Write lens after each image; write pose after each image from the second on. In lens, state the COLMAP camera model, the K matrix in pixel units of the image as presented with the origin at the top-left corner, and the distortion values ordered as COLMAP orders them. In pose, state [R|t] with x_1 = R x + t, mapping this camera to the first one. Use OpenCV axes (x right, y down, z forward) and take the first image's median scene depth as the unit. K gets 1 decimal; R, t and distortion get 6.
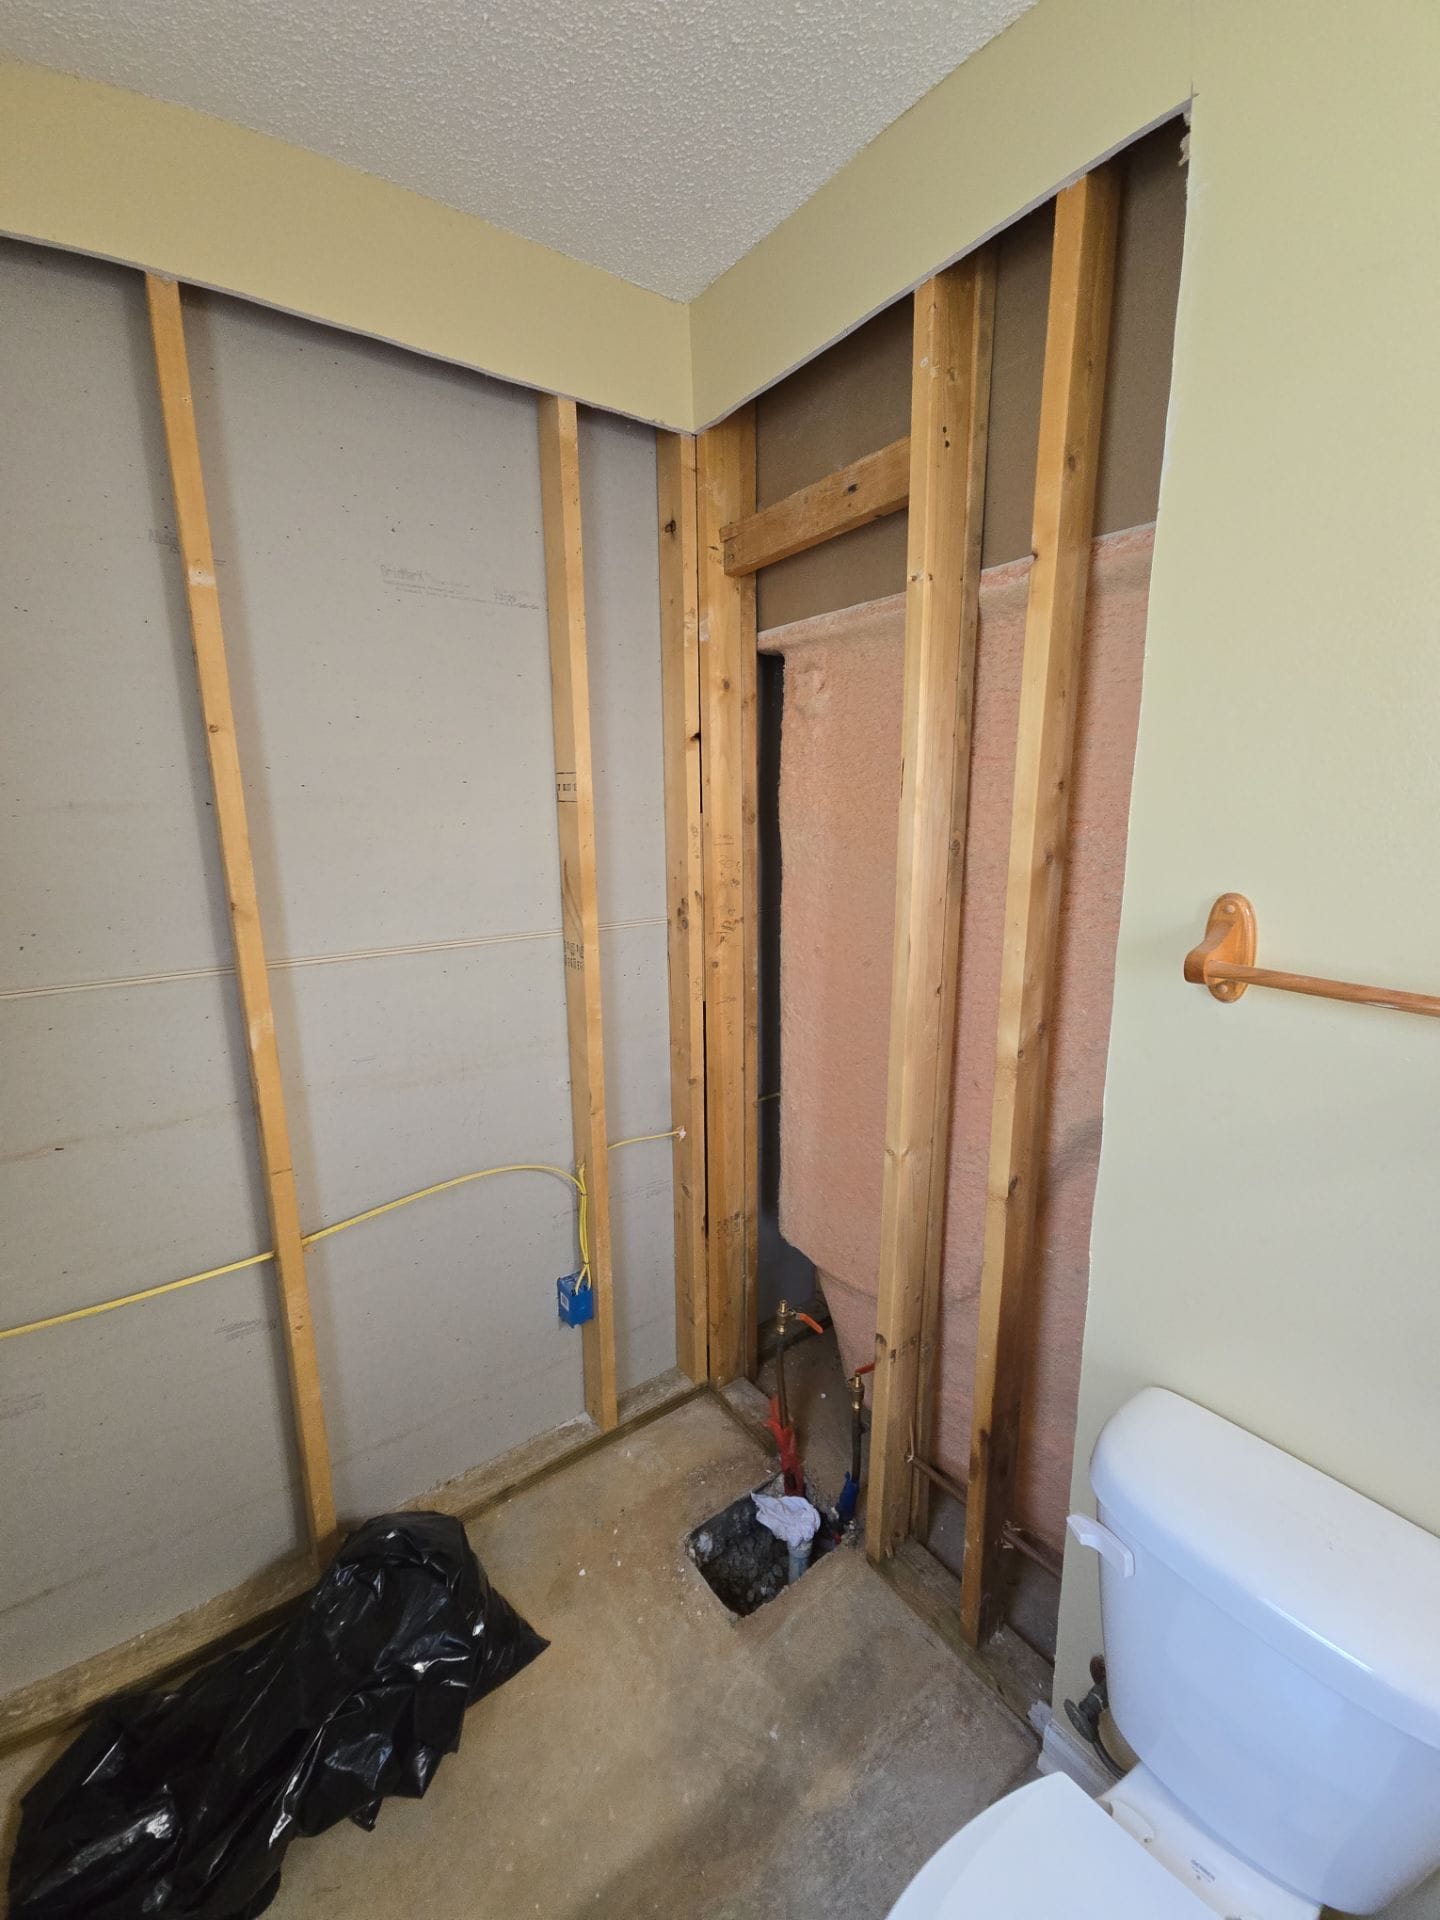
lens RADIAL K [[794.3, 0, 720.0], [0, 794.3, 960.0], [0, 0, 1]] dist [0.002283, -0.000152]
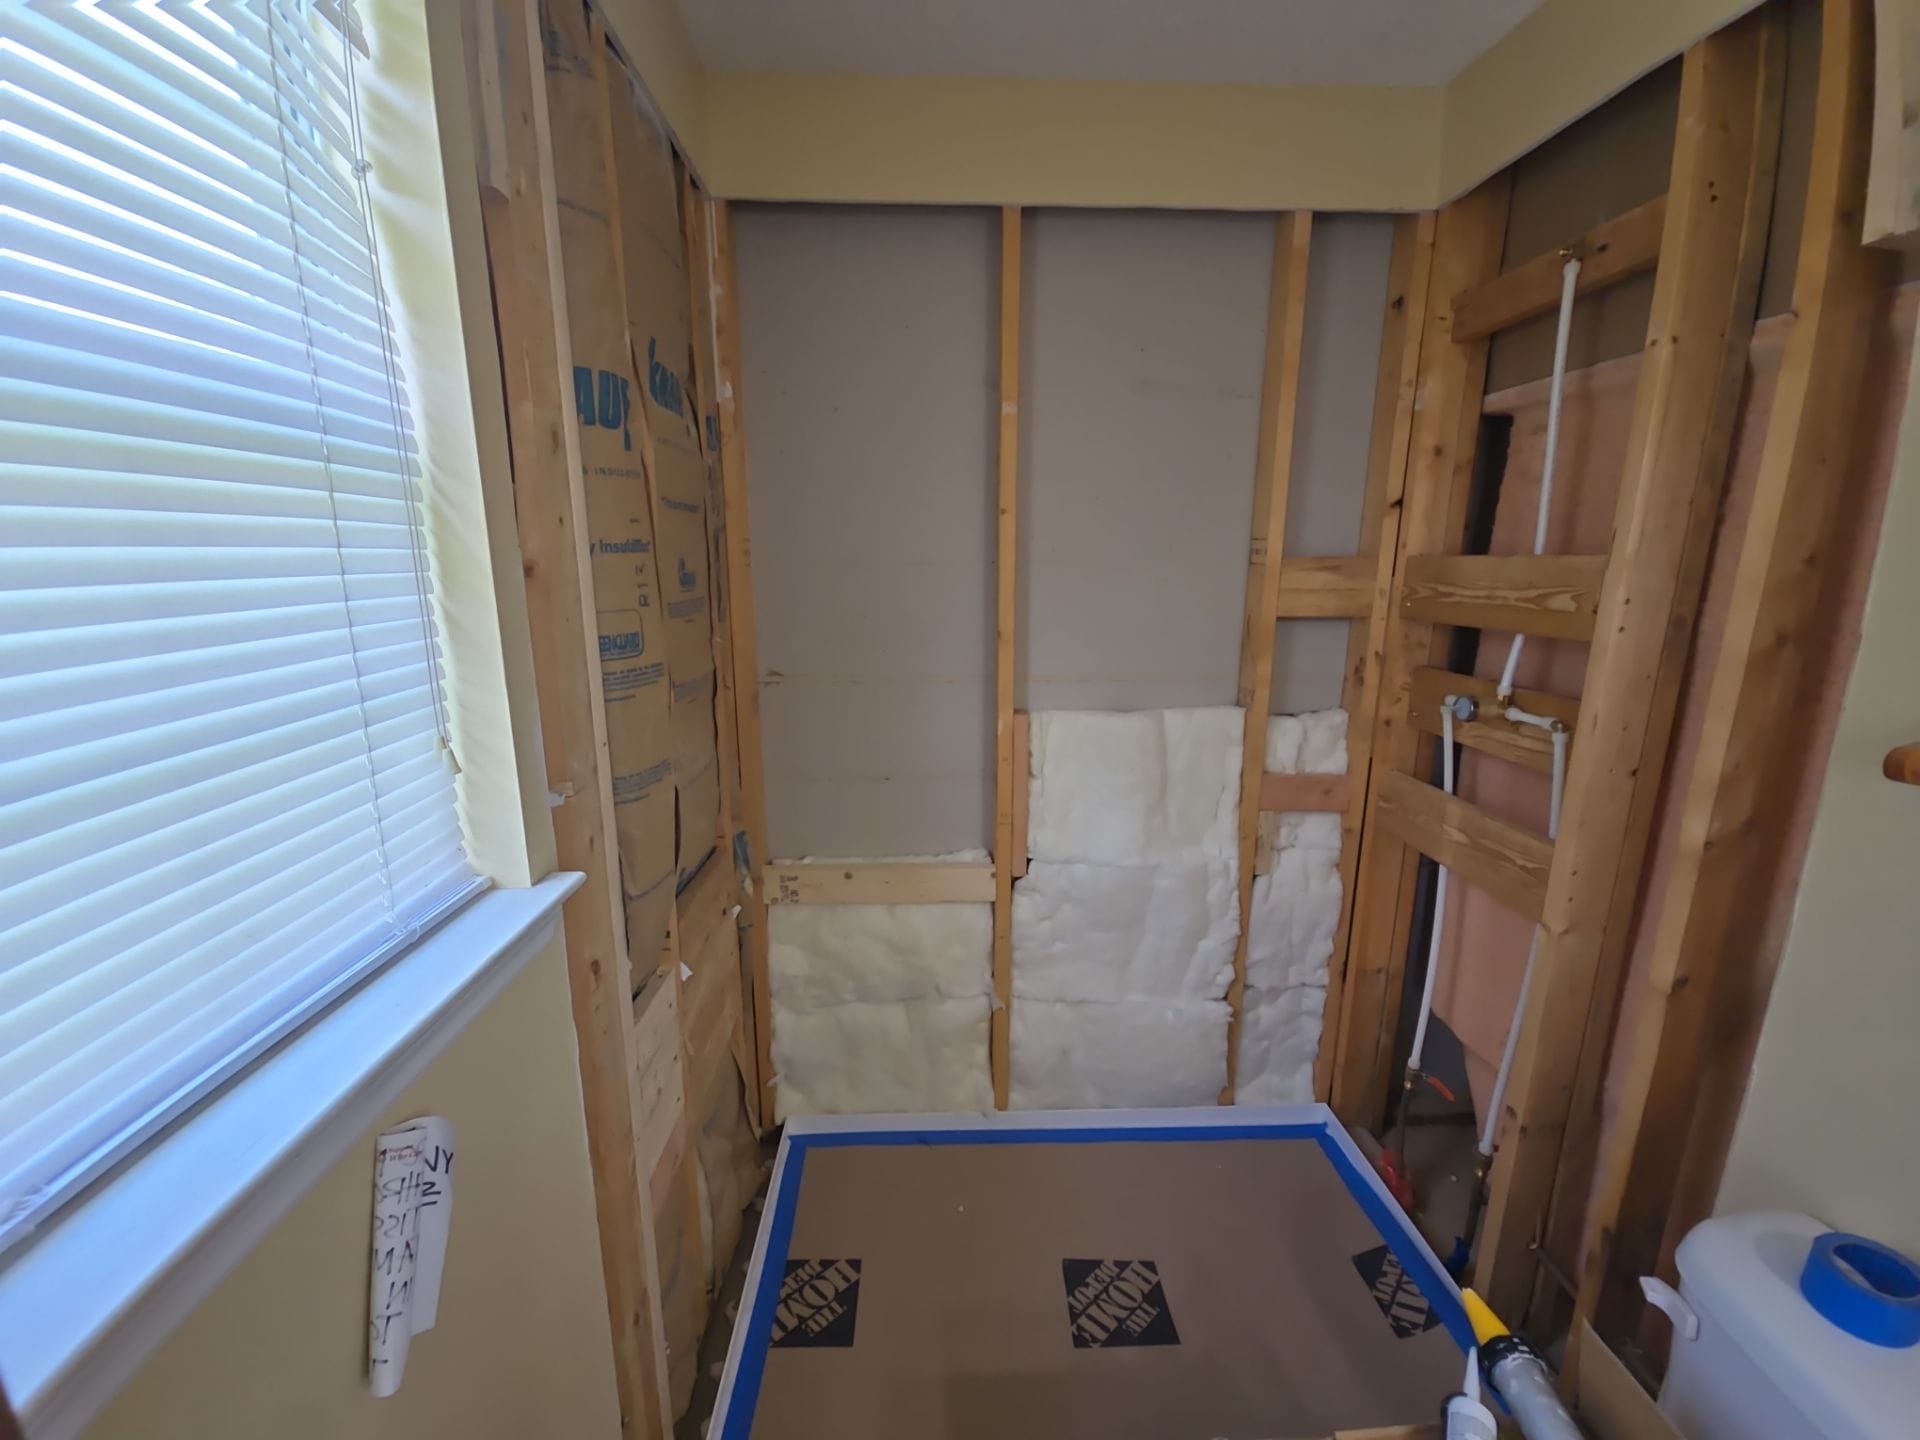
lens RADIAL K [[794.3, 0, 948.9], [0, 794.3, 720.6], [0, 0, 1]] dist [0.002283, -0.000152]
pose [[0.832247, 0.126313, -0.539824, 0.086301], [-0.120291, 0.991645, 0.046582, 0.025395], [0.541198, 0.026169, 0.840488, -0.201803]]
